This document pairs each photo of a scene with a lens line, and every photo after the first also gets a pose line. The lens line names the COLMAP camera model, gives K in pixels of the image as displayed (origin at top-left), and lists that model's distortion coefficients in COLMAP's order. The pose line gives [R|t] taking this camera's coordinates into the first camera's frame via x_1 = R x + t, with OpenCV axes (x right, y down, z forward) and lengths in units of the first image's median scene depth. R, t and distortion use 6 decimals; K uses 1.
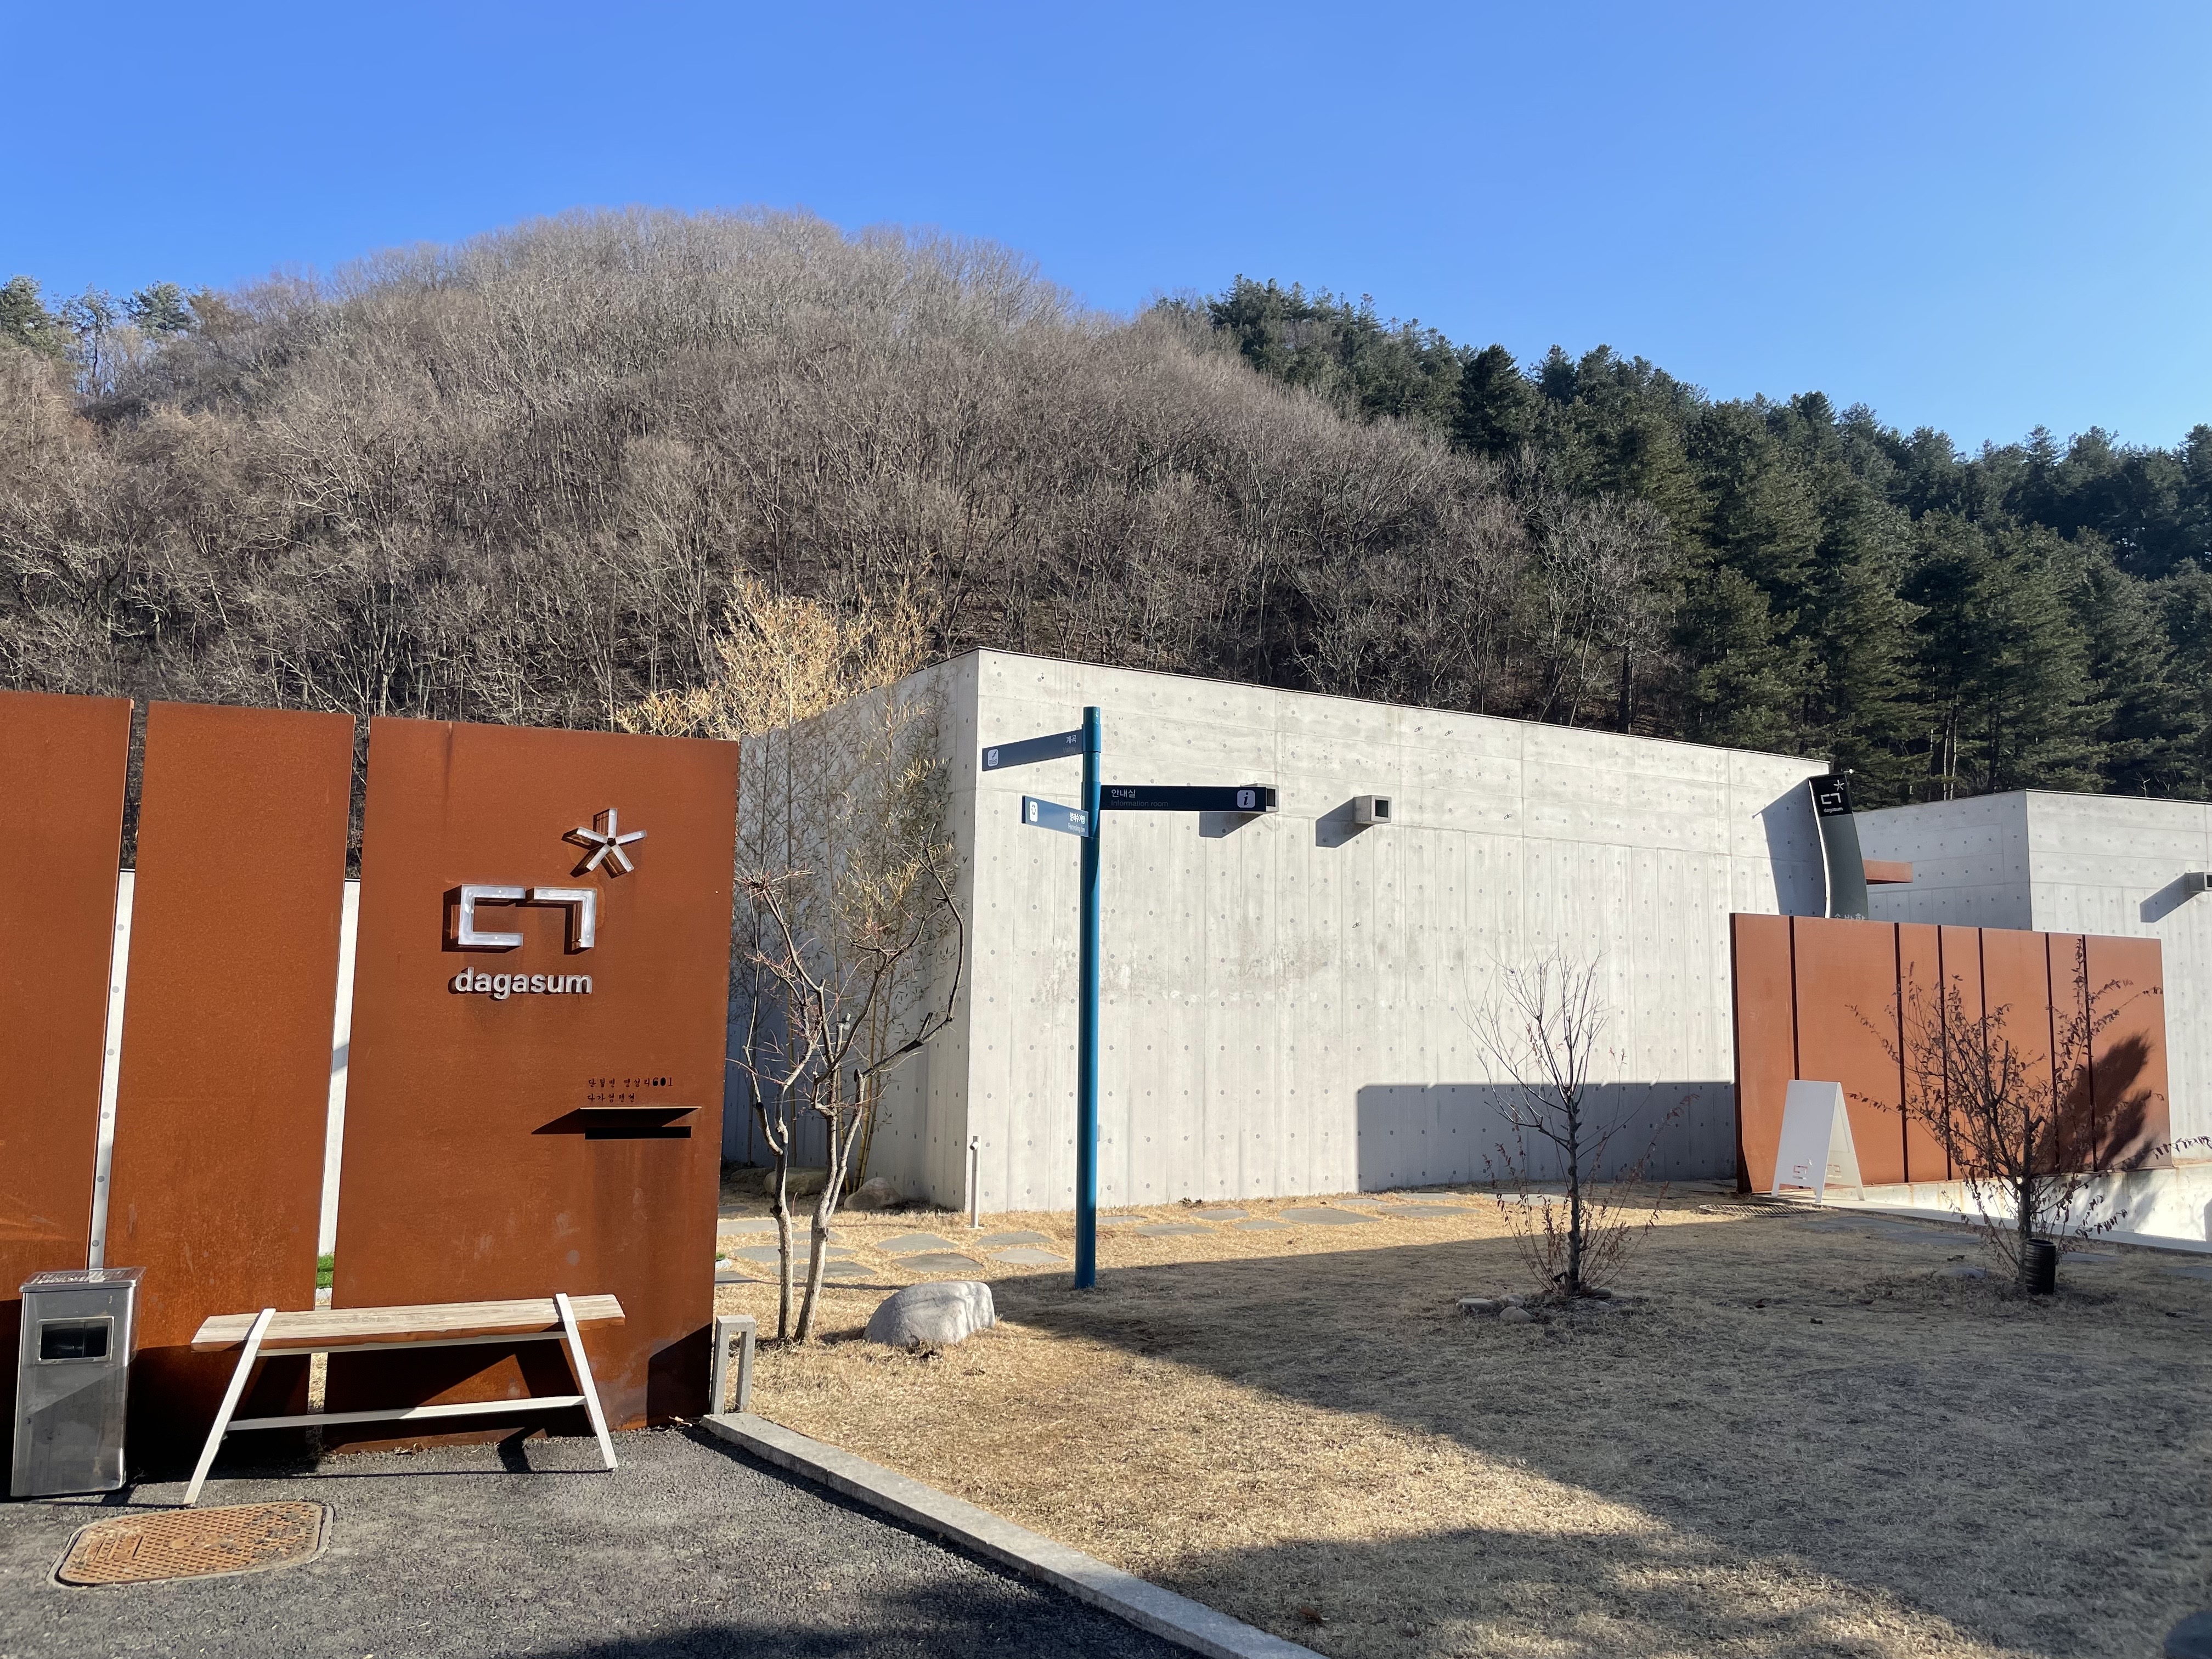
lens RADIAL K [[1684.2, 0, 1102.9], [0, 1684.2, 818.5], [0, 0, 1]] dist [0.113675, -0.144468]
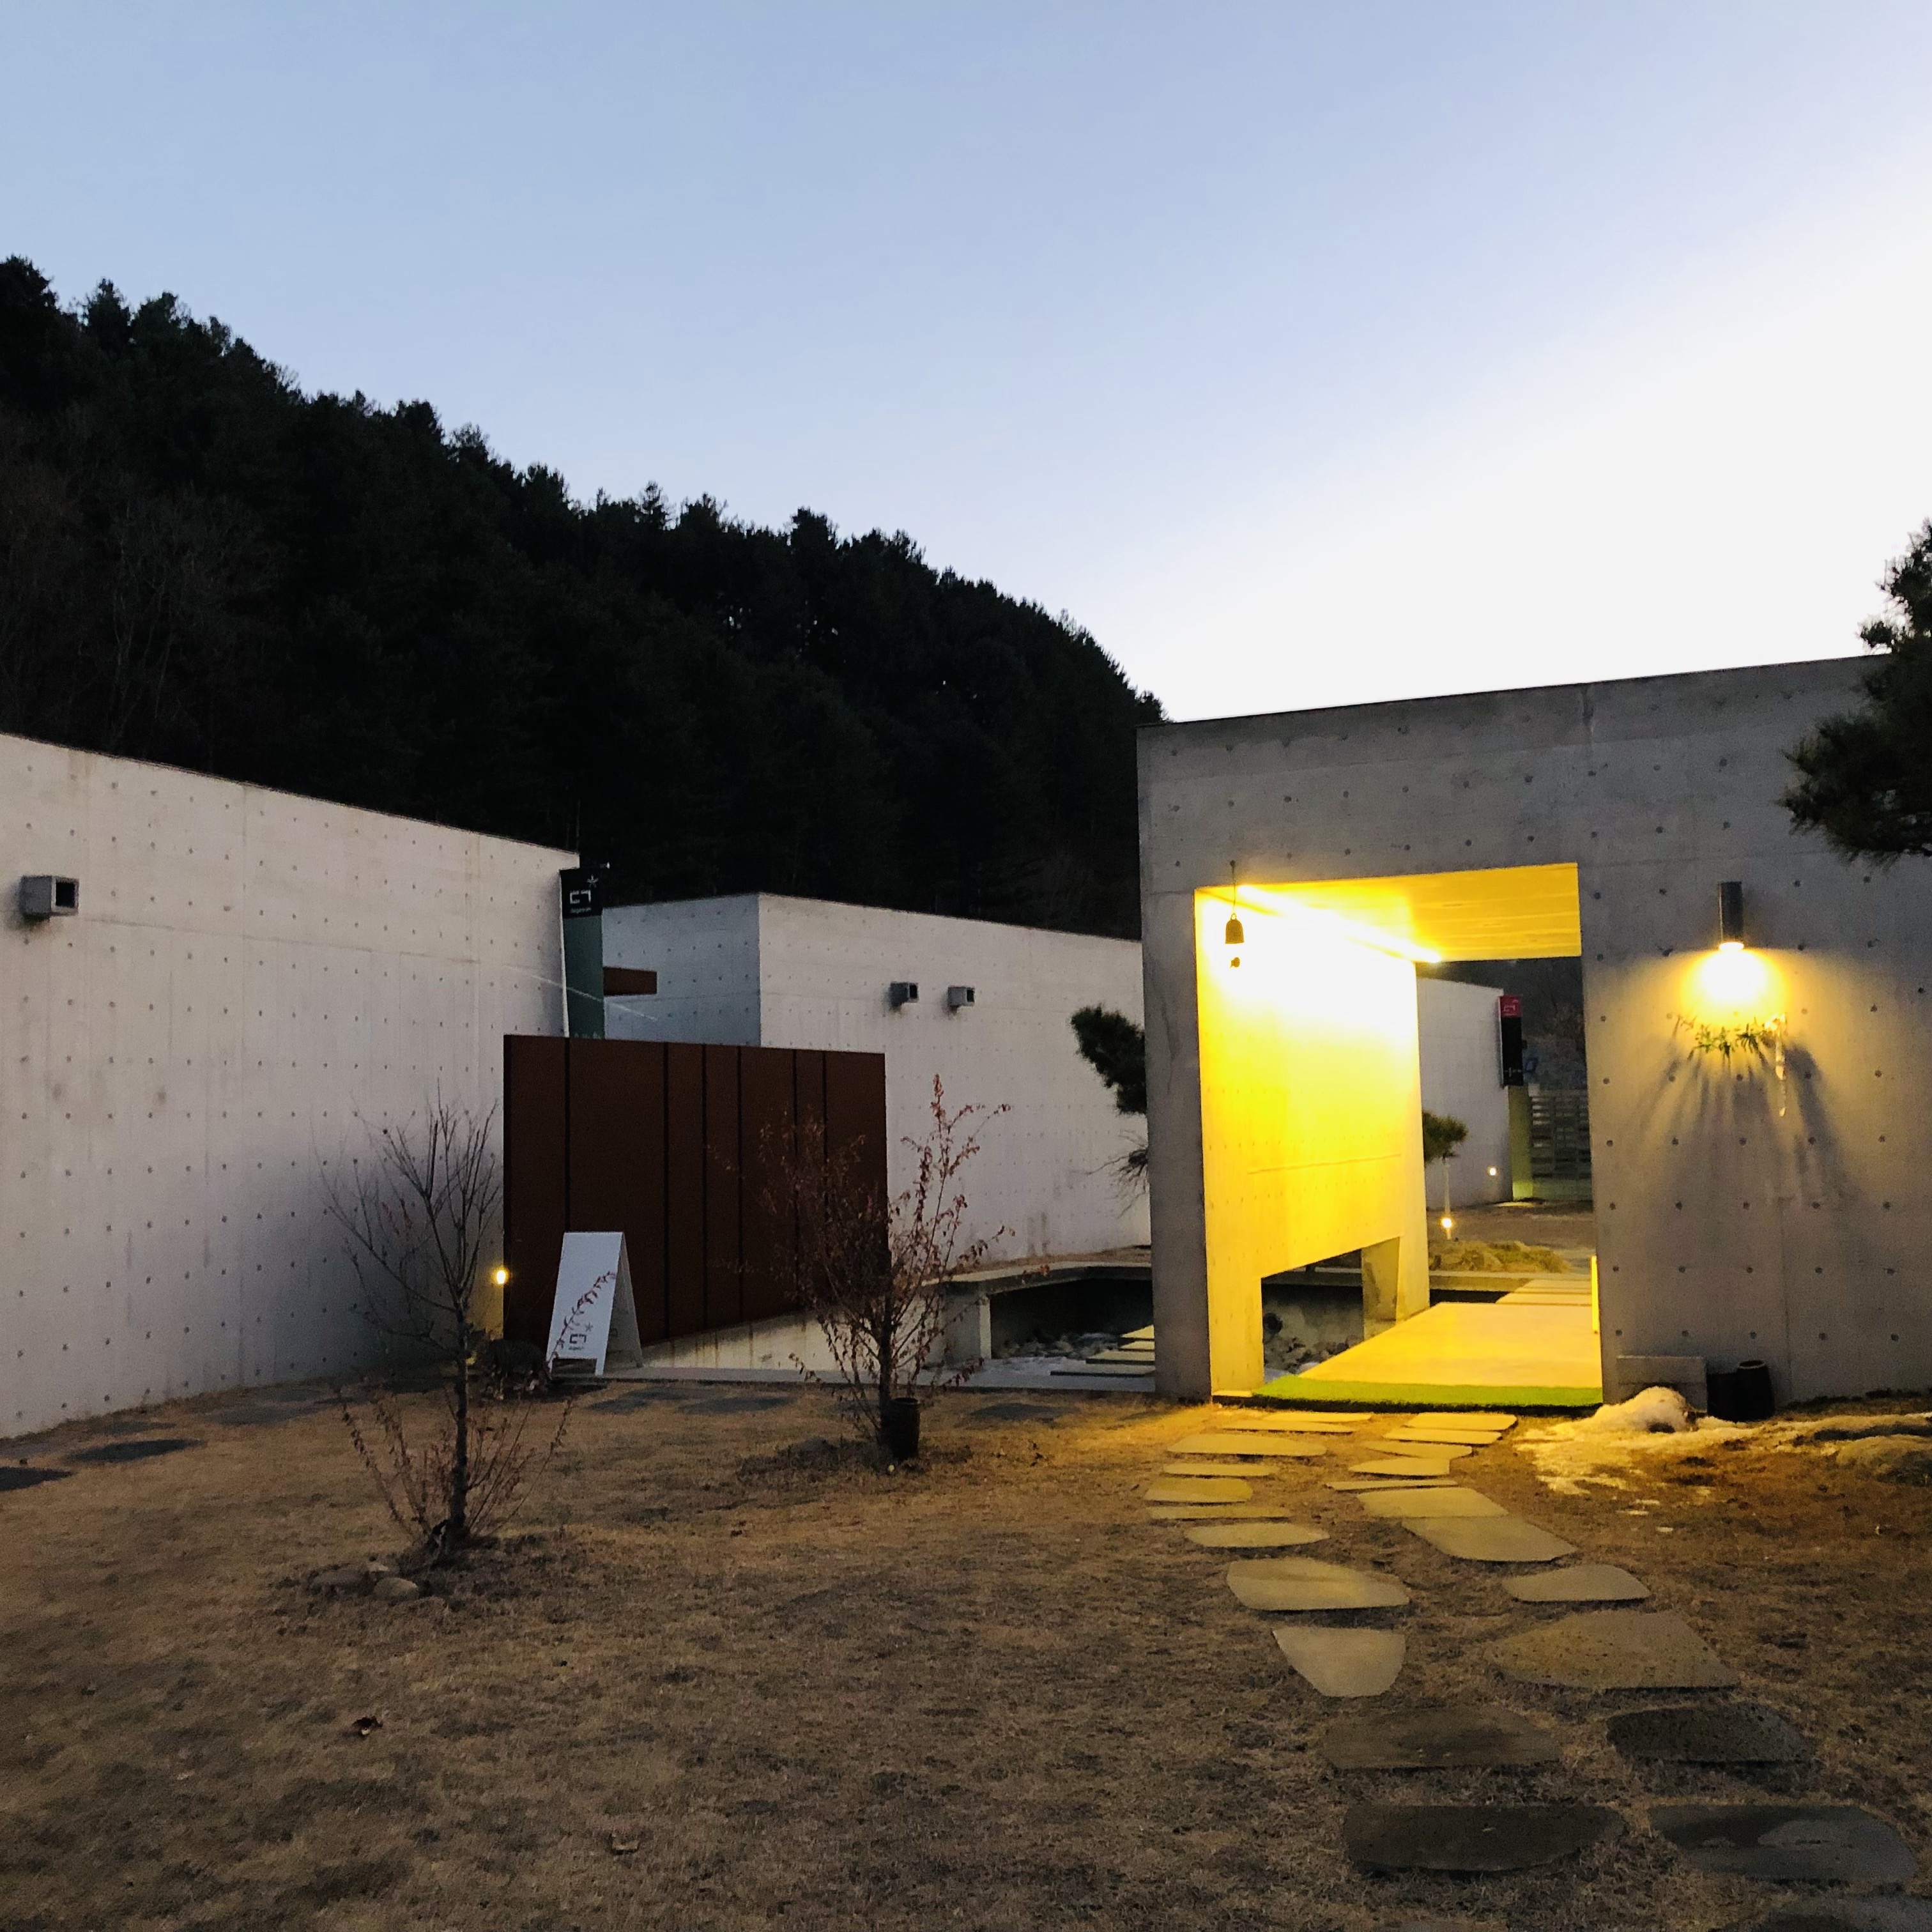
lens RADIAL K [[2092.1, 0, 966.0], [0, 2092.1, 966.0], [0, 0, 1]] dist [0.019977, -0.044901]
pose [[0.789137, 0.010876, 0.614121, -0.012175], [-0.030617, 0.999297, 0.021646, -0.001037], [-0.613454, -0.035884, 0.788915, 0.011732]]
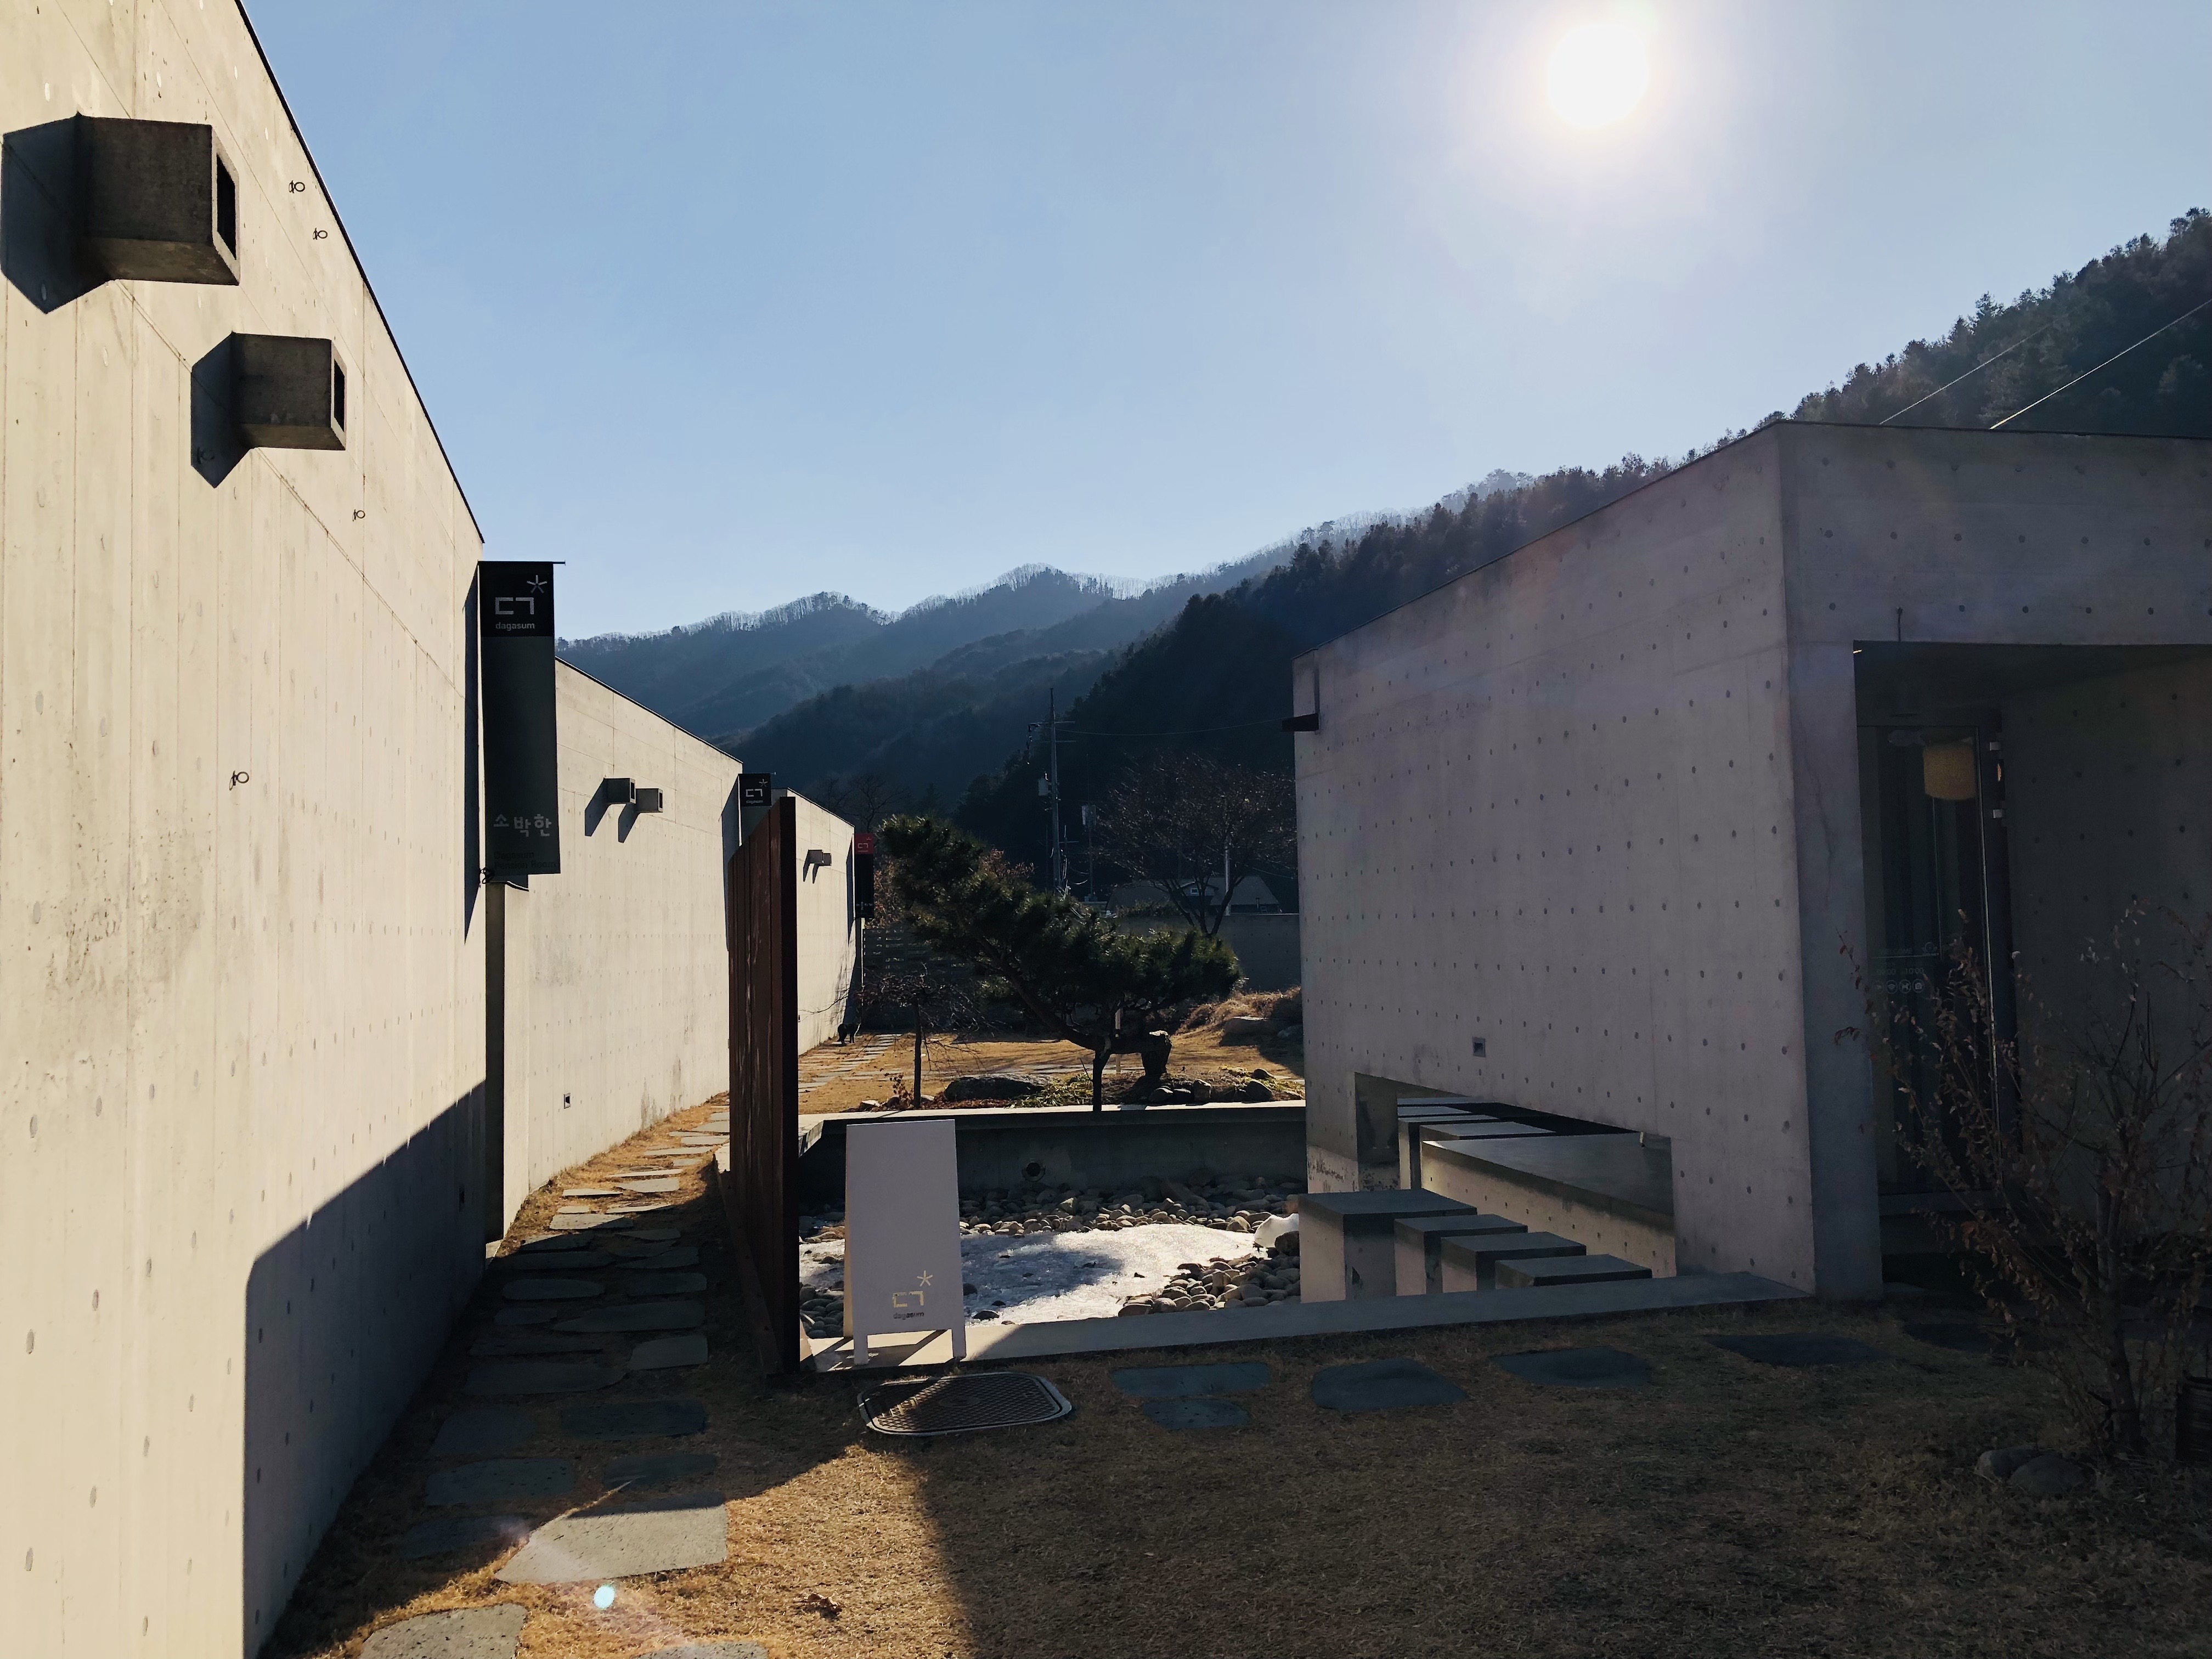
lens RADIAL K [[1785.2, 0, 1106.0], [0, 1785.2, 829.5], [0, 0, 1]] dist [0.004080, 0.003356]
pose [[0.334007, 0.030733, 0.942069, -0.014310], [-0.078244, 0.996923, -0.004781, 0.011451], [-0.939317, -0.072115, 0.335384, 0.135974]]
